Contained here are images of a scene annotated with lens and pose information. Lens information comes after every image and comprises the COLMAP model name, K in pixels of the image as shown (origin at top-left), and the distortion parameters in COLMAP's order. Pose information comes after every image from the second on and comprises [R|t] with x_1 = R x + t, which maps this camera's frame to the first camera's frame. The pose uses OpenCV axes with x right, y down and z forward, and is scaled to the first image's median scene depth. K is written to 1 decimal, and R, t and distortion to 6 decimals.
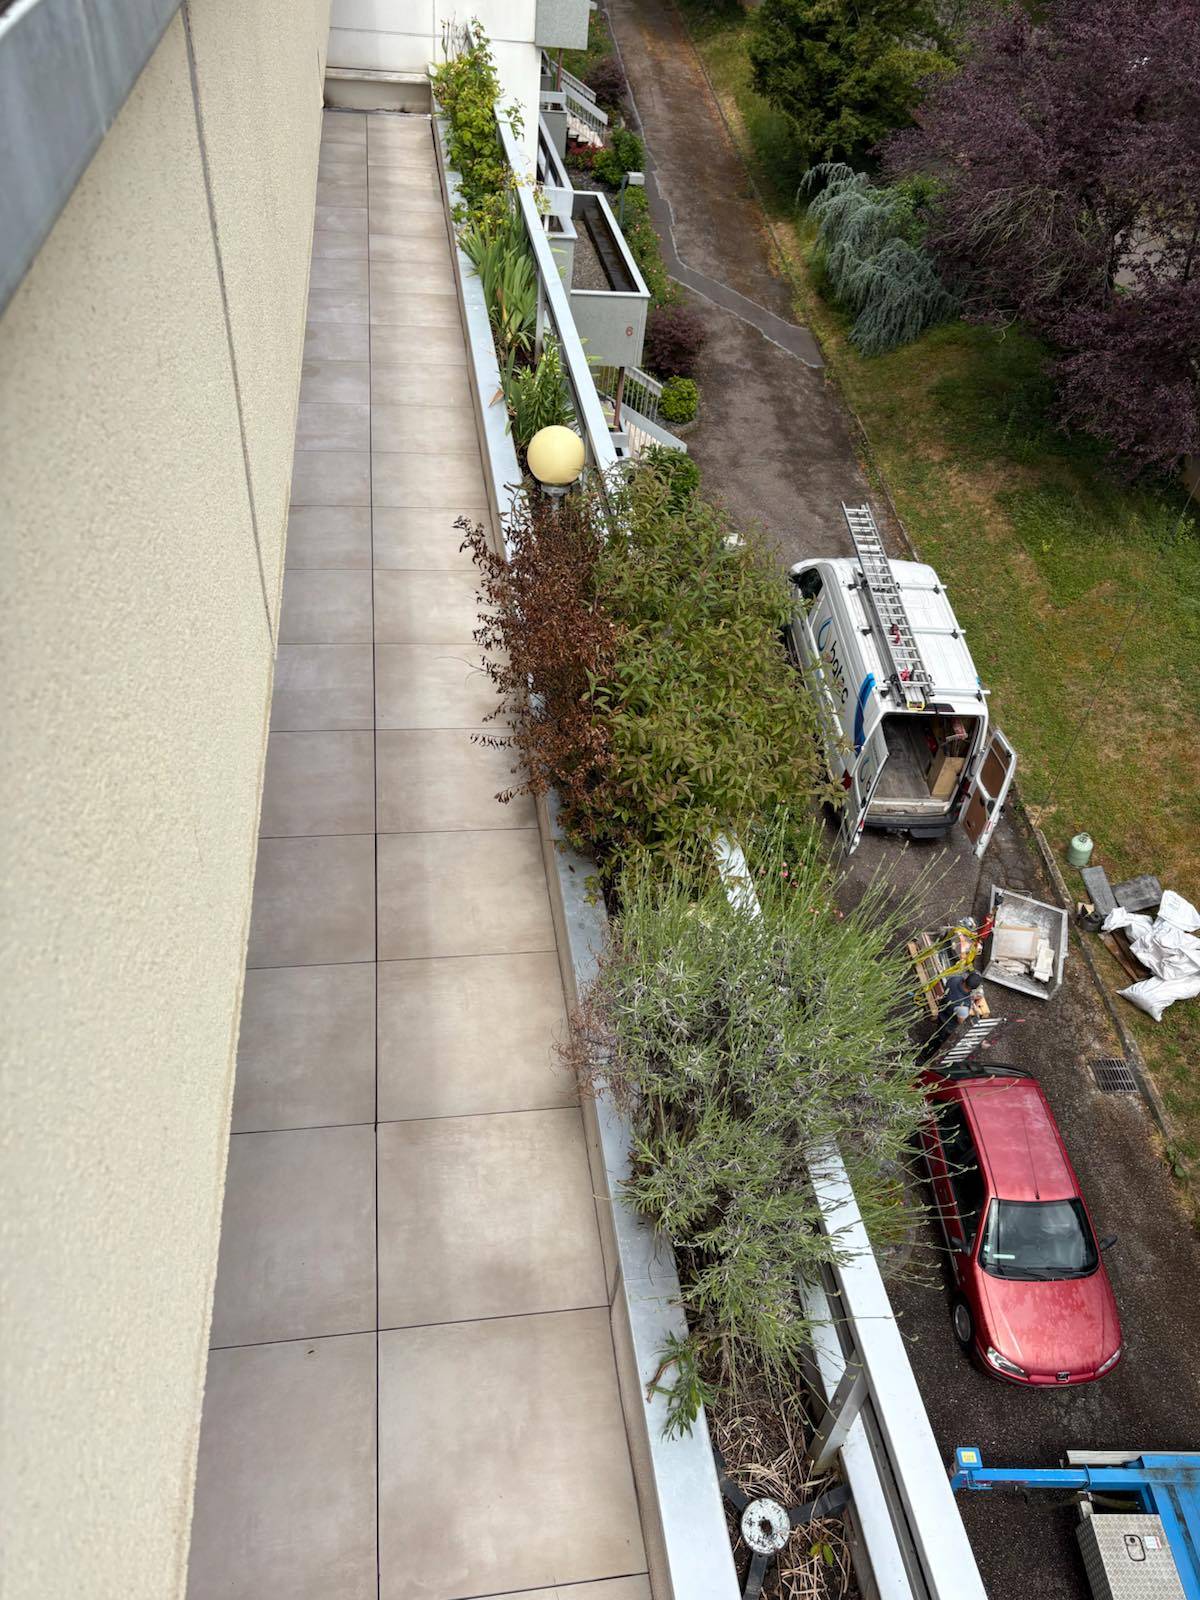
lens RADIAL K [[1219.0, 0, 600.0], [0, 1219.0, 800.0], [0, 0, 1]] dist [0.001190, 0.009906]
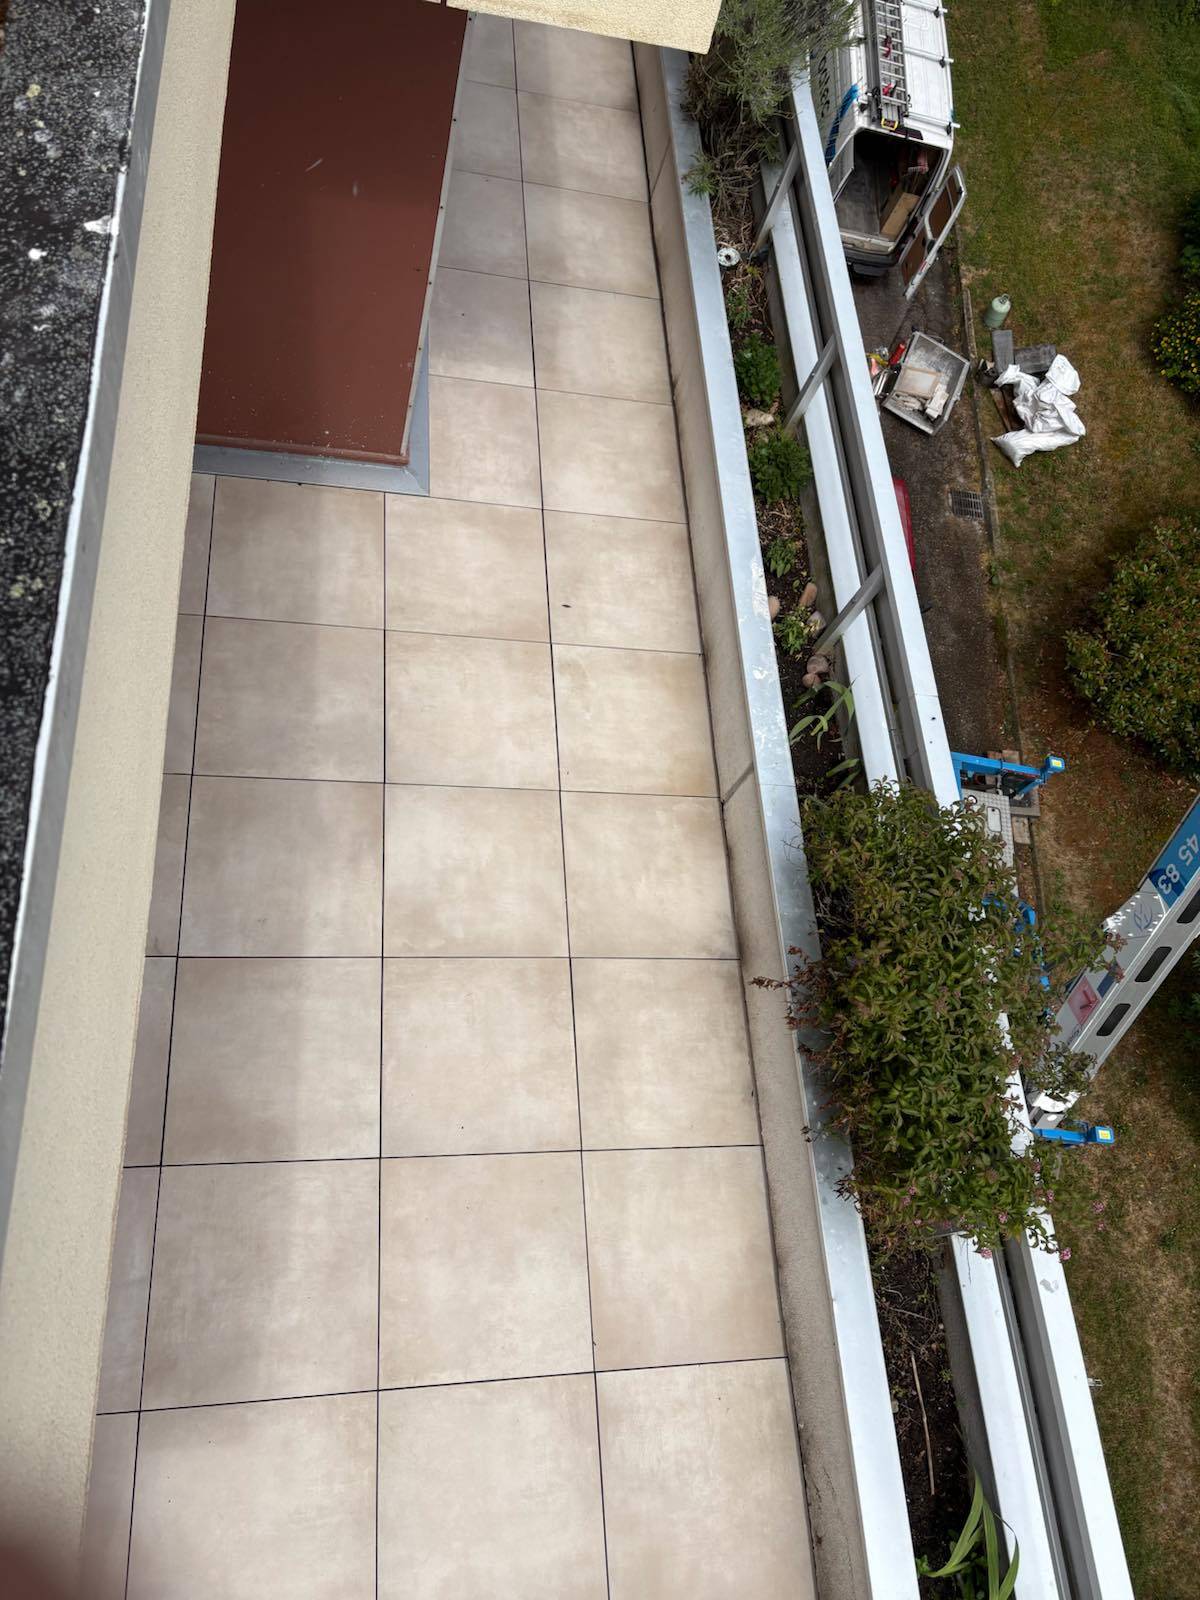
lens RADIAL K [[1183.5, 0, 600.4], [0, 1183.5, 768.1], [0, 0, 1]] dist [0.155198, -0.162040]
pose [[0.985183, 0.134065, 0.106962, -0.025240], [-0.163530, 0.922278, 0.350231, 0.101738], [-0.051695, -0.362533, 0.930536, -0.169277]]
